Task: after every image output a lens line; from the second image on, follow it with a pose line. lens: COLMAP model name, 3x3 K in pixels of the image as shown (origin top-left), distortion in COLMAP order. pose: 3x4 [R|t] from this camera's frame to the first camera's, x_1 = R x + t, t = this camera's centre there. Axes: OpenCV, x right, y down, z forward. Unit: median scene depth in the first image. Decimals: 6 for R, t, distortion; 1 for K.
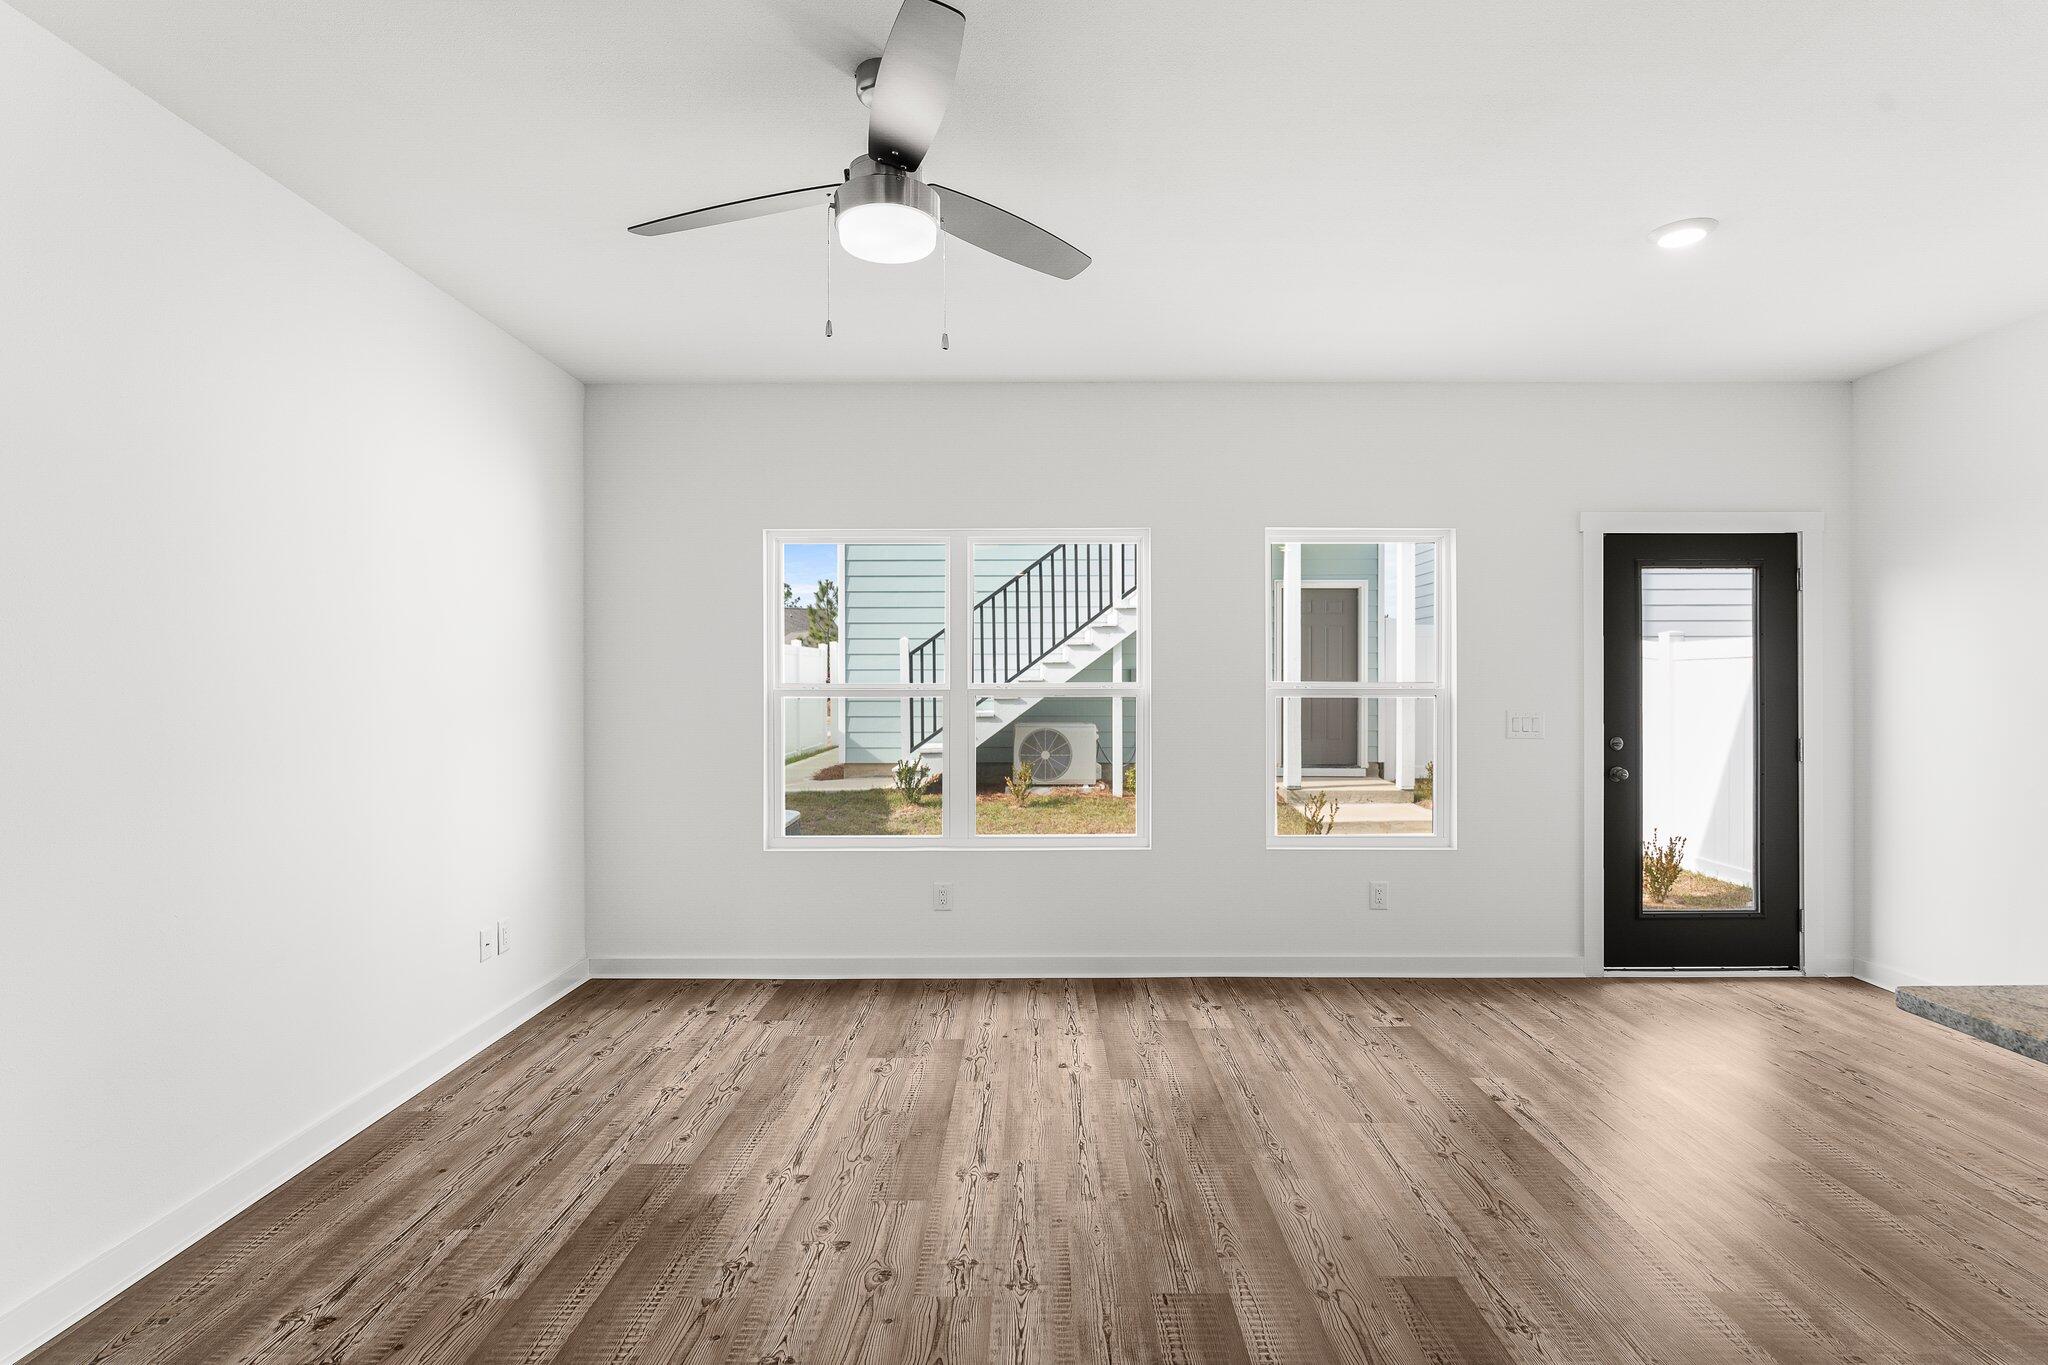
lens RADIAL K [[1015.9, 0, 1030.8], [0, 1015.9, 679.3], [0, 0, 1]] dist [-0.006914, 0.001356]
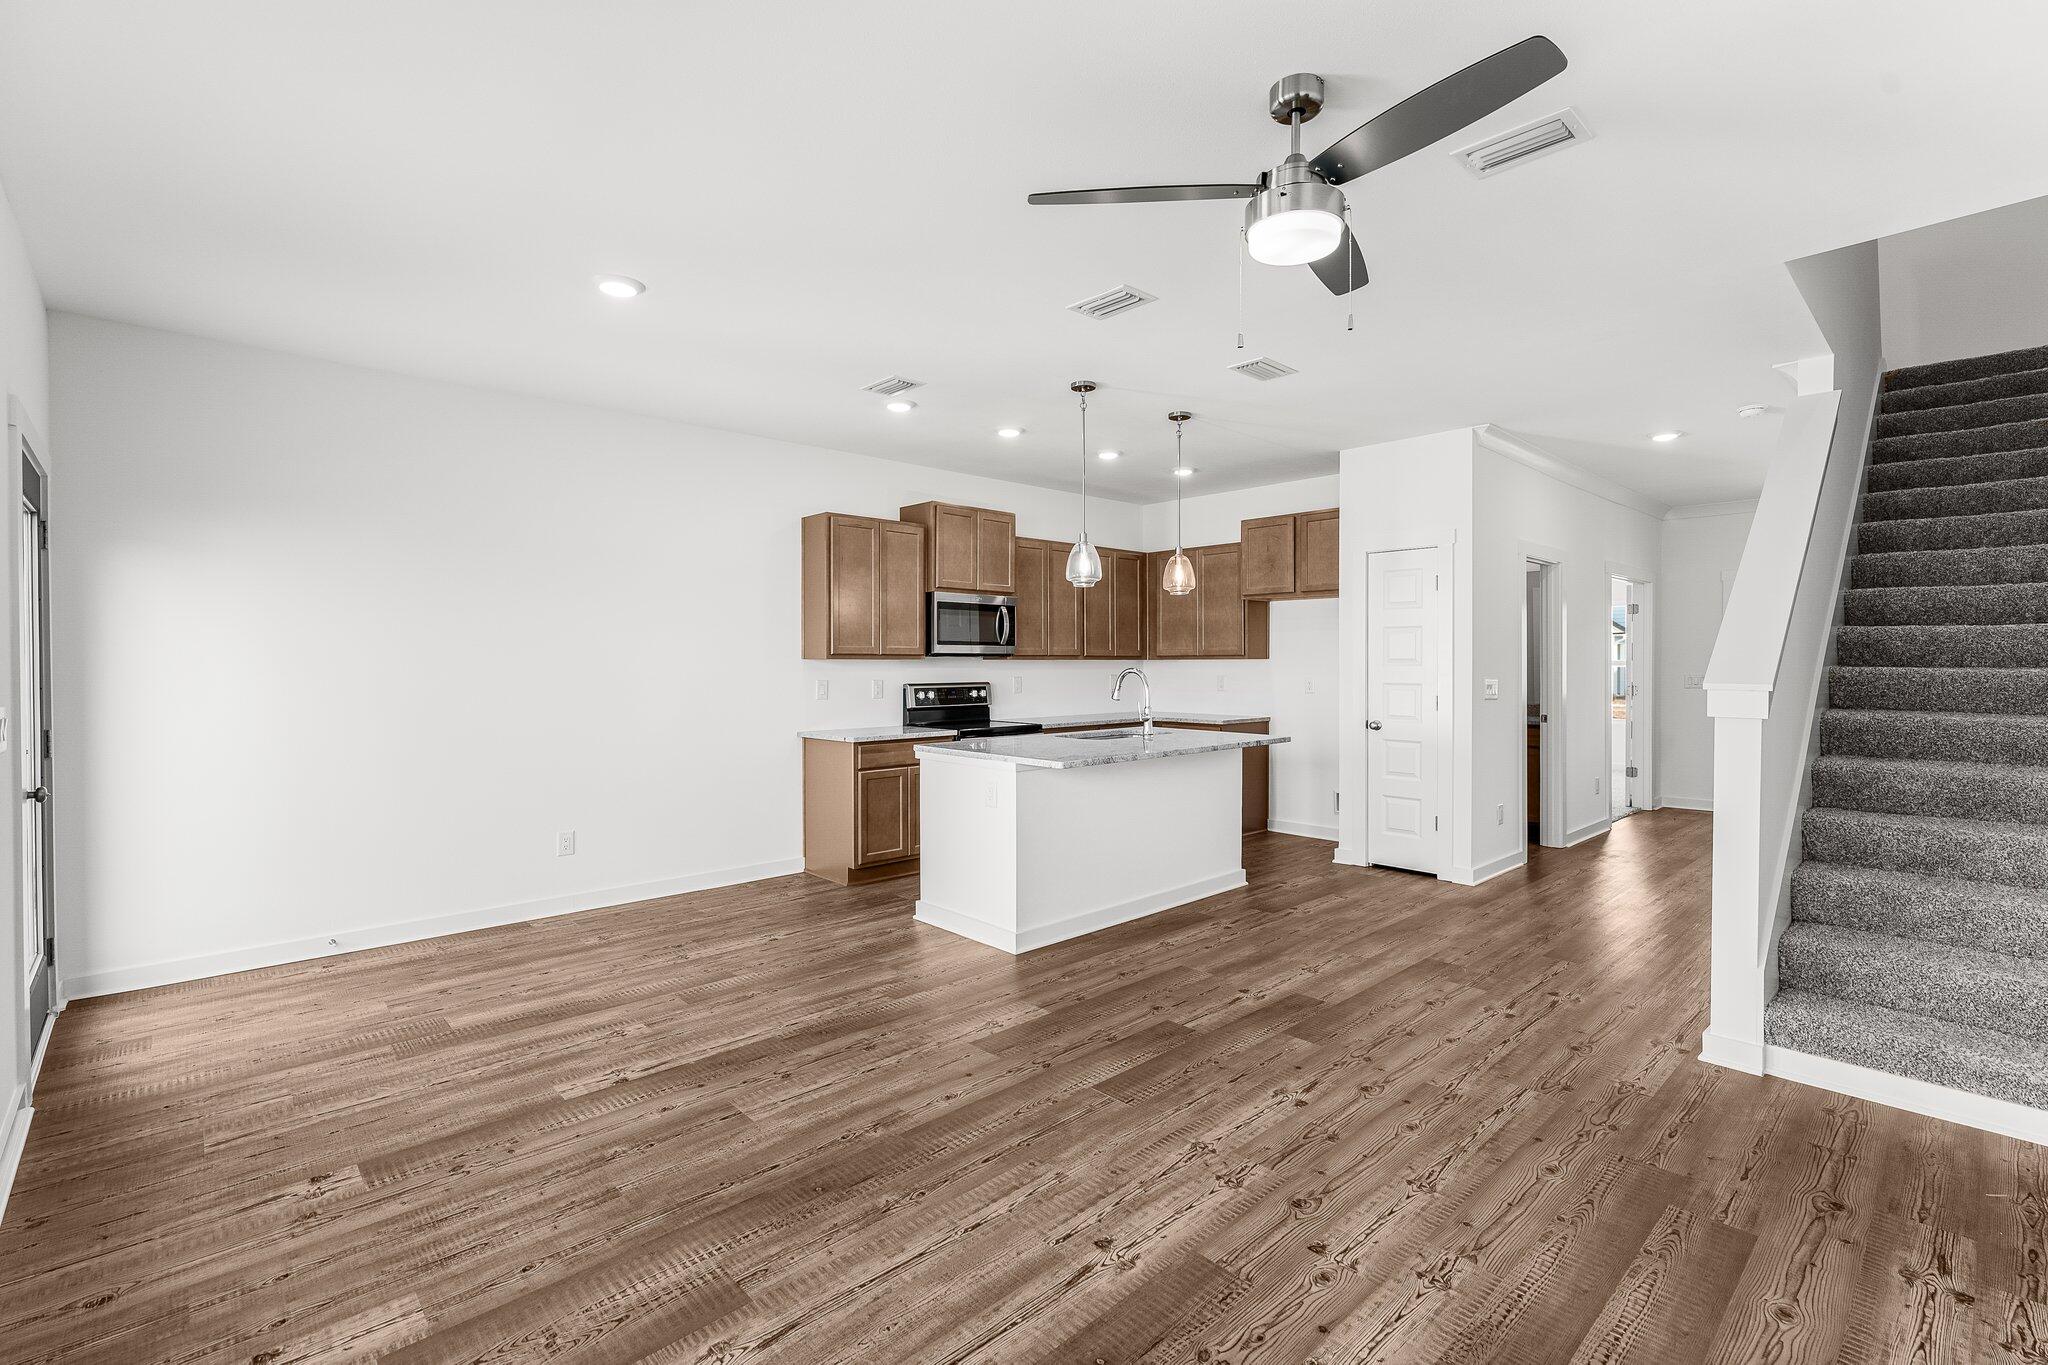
lens RADIAL K [[910.6, 0, 1032.9], [0, 910.6, 676.9], [0, 0, 1]] dist [-0.000970, 0.001011]
pose [[-0.687988, -0.007998, 0.725678, -0.401615], [0.001644, 0.999920, 0.012579, 0.008366], [-0.725720, 0.009847, -0.687920, 1.155406]]
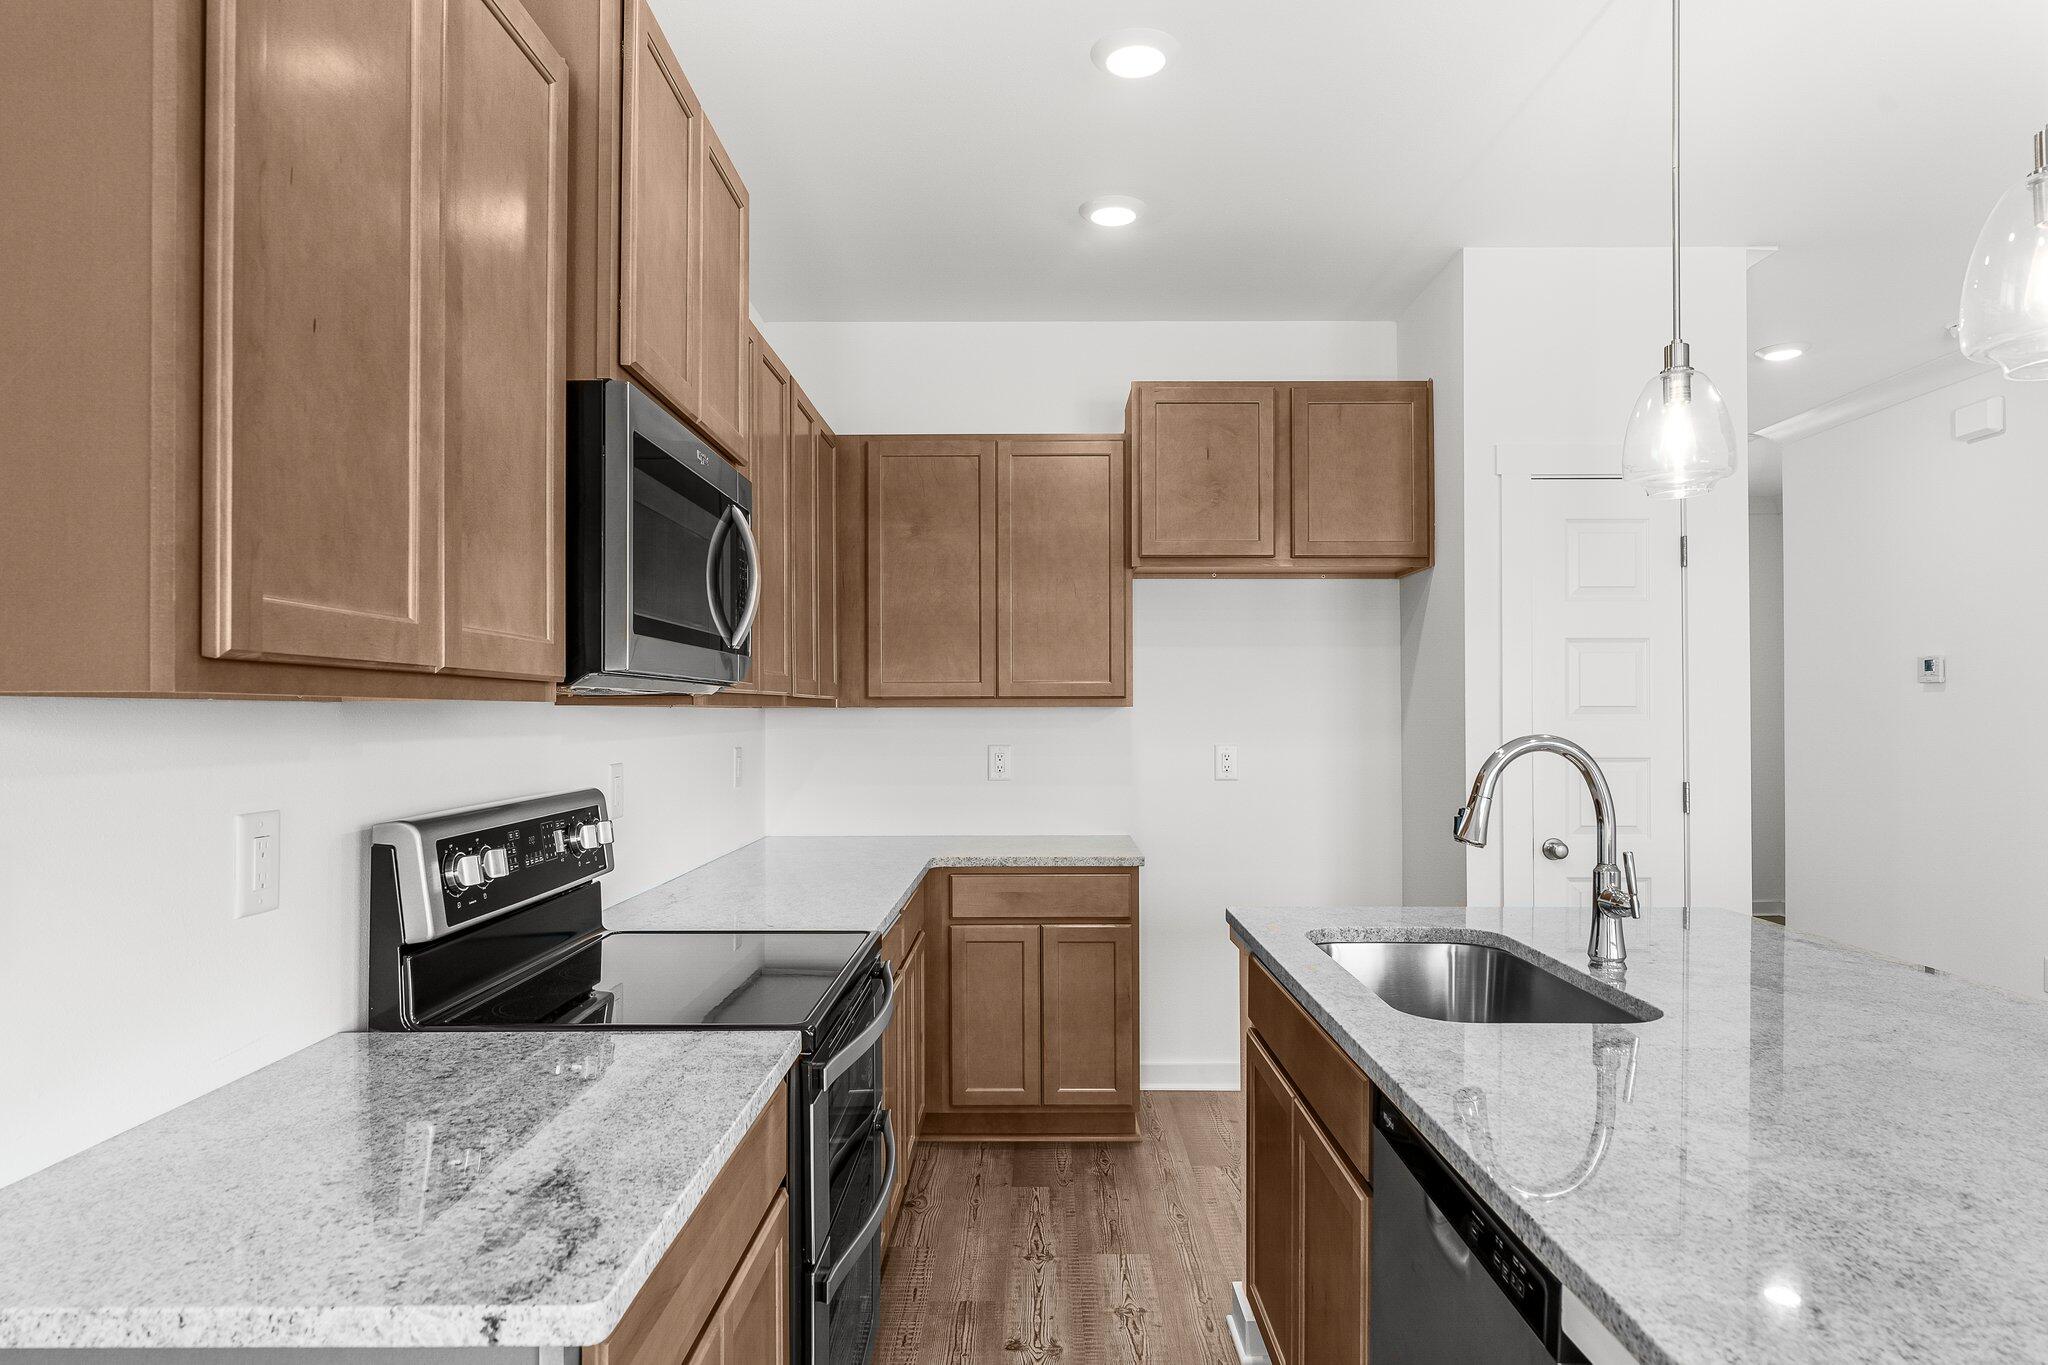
lens RADIAL K [[1227.0, 0, 1030.9], [0, 1227.0, 688.0], [0, 0, 1]] dist [0.004880, -0.001217]
pose [[-0.999980, 0.005998, 0.001944, 0.747562], [0.005954, 0.999742, -0.021920, 0.003166], [-0.002075, -0.021908, -0.999758, 0.625630]]
